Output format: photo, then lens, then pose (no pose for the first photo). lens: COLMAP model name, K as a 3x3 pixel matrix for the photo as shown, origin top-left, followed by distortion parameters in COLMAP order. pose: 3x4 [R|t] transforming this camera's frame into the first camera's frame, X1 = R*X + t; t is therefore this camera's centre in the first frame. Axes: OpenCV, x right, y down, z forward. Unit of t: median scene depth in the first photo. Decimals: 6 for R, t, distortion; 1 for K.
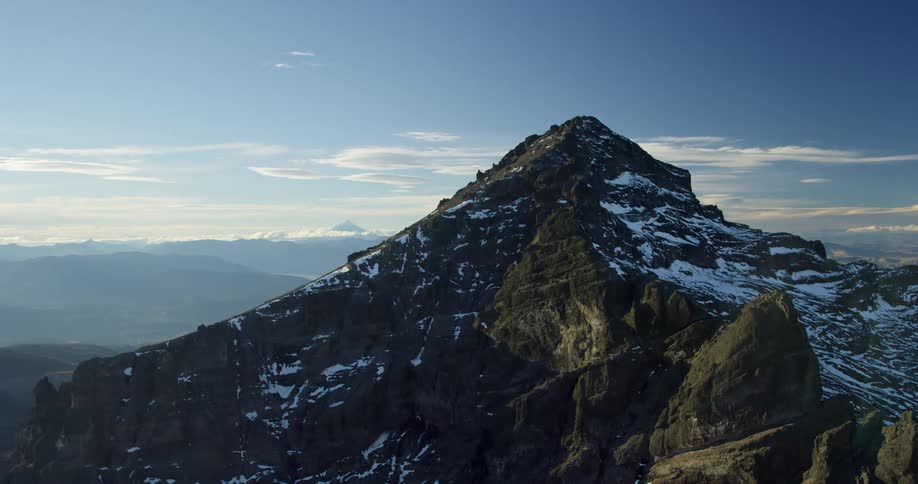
lens RADIAL K [[760.3, 0, 459.0], [0, 760.3, 242.0], [0, 0, 1]] dist [-0.043069, 0.014744]
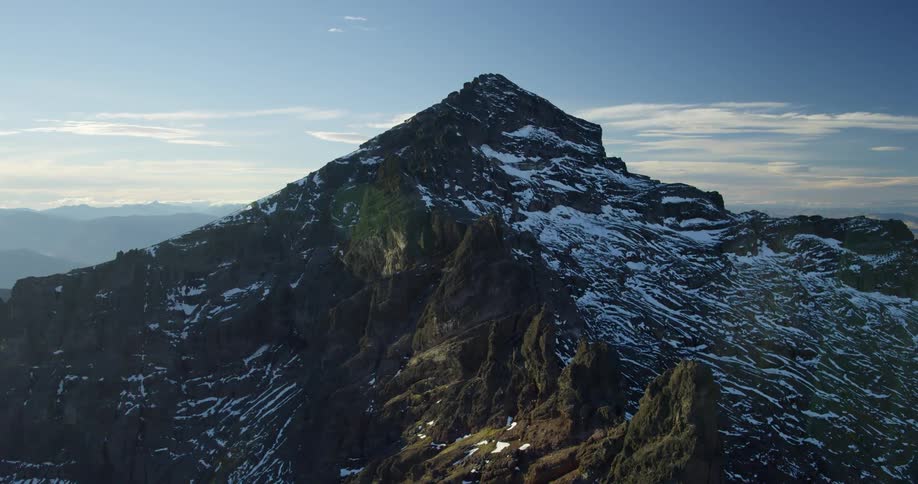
lens RADIAL K [[760.3, 0, 459.0], [0, 760.3, 242.0], [0, 0, 1]] dist [-0.043069, 0.014744]
pose [[0.996927, 0.015396, -0.076802, 0.243206], [-0.011935, 0.998901, 0.045316, 0.030961], [0.077416, -0.044260, 0.996016, -0.115302]]
